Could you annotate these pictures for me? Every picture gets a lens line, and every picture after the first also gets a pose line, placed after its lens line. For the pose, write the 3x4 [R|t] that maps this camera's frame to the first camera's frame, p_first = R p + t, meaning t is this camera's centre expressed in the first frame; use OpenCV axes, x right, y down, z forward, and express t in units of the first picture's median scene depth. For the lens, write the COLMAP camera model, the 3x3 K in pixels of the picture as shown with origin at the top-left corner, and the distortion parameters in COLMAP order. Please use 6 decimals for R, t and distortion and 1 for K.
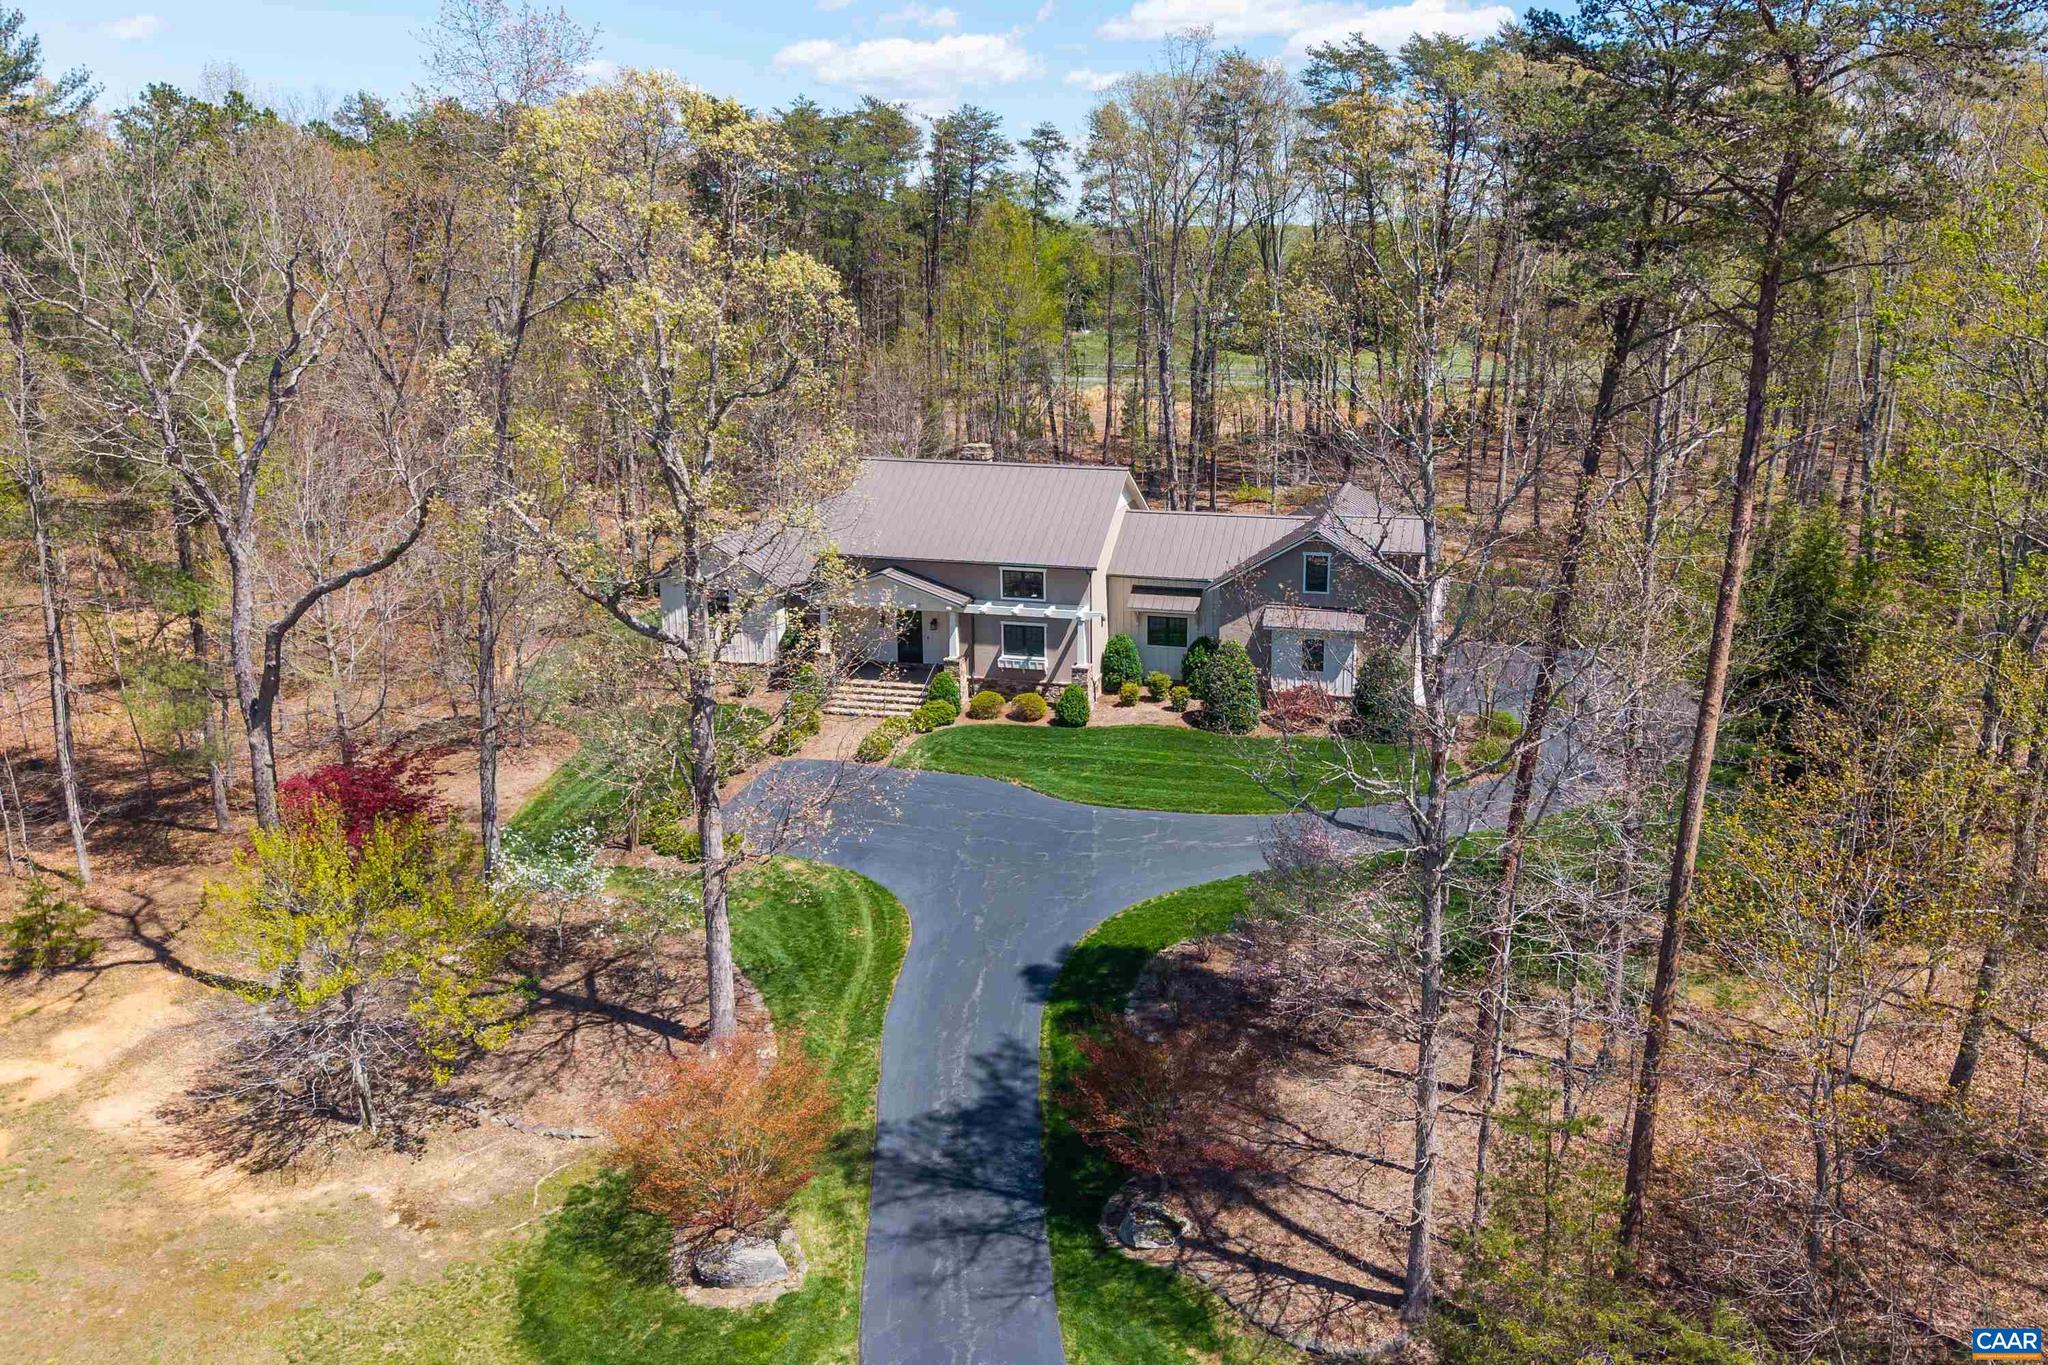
lens RADIAL K [[1449.0, 0, 1018.4], [0, 1449.0, 644.4], [0, 0, 1]] dist [0.035235, -0.001355]
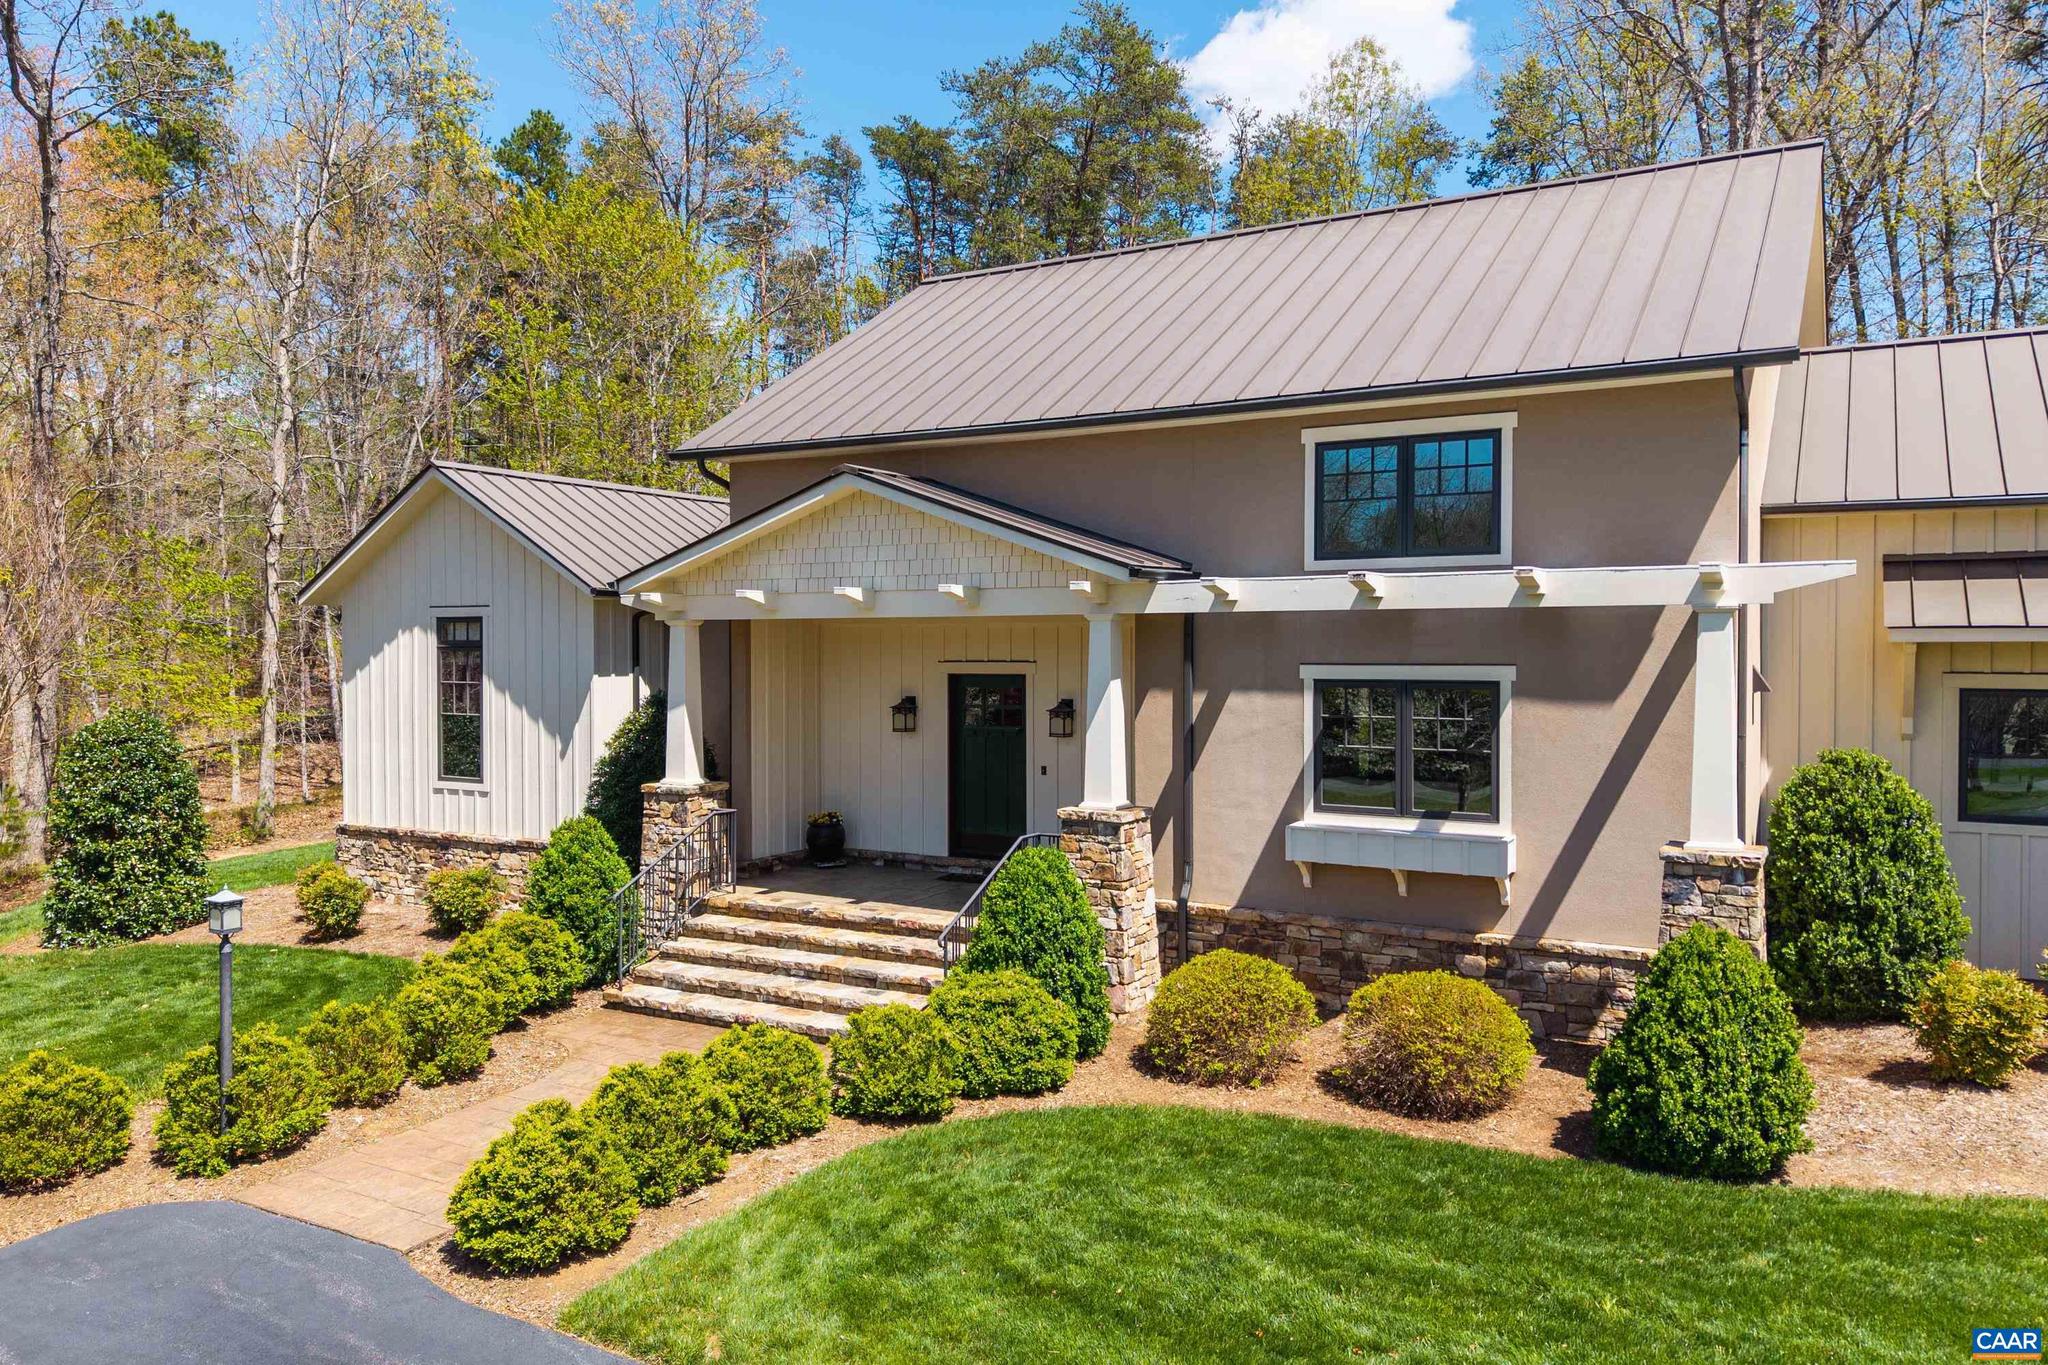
lens RADIAL K [[1455.7, 0, 1024.0], [0, 1455.7, 682.5], [0, 0, 1]] dist [0.049827, -0.000354]
pose [[0.977462, 0.016107, -0.210495, -0.006382], [-0.053327, 0.983589, -0.172366, 0.031826], [0.204264, 0.179706, 0.962280, 0.766092]]
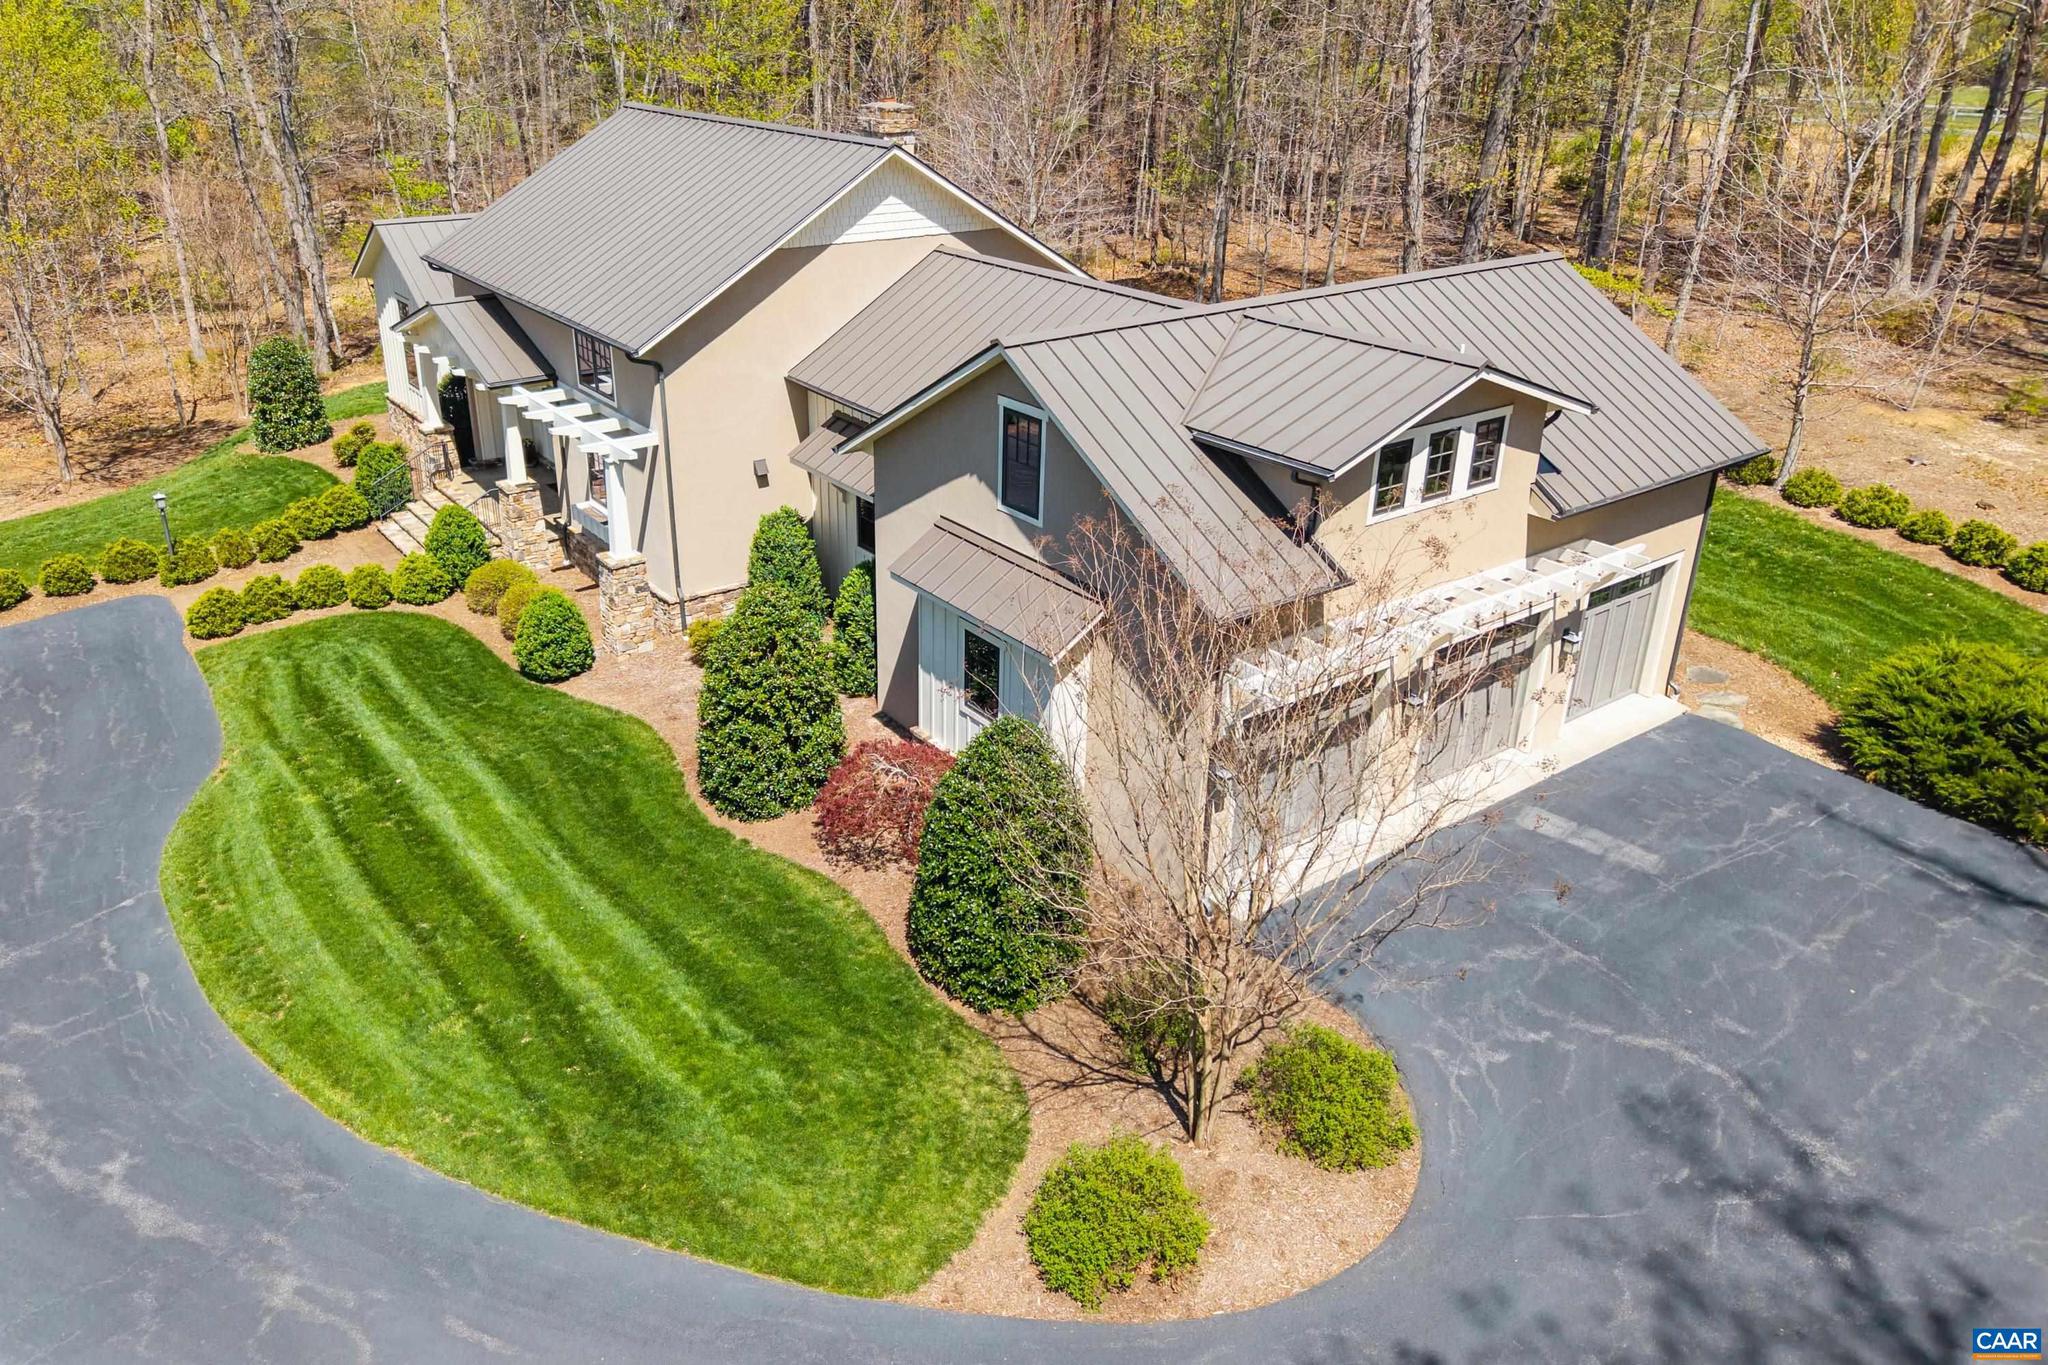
lens RADIAL K [[1449.0, 0, 1018.4], [0, 1449.0, 644.4], [0, 0, 1]] dist [0.035235, -0.001355]
pose [[0.826979, 0.256005, -0.500567, 0.413714], [-0.144409, 0.957168, 0.250949, -0.101393], [0.543371, -0.135243, 0.828527, 0.645907]]
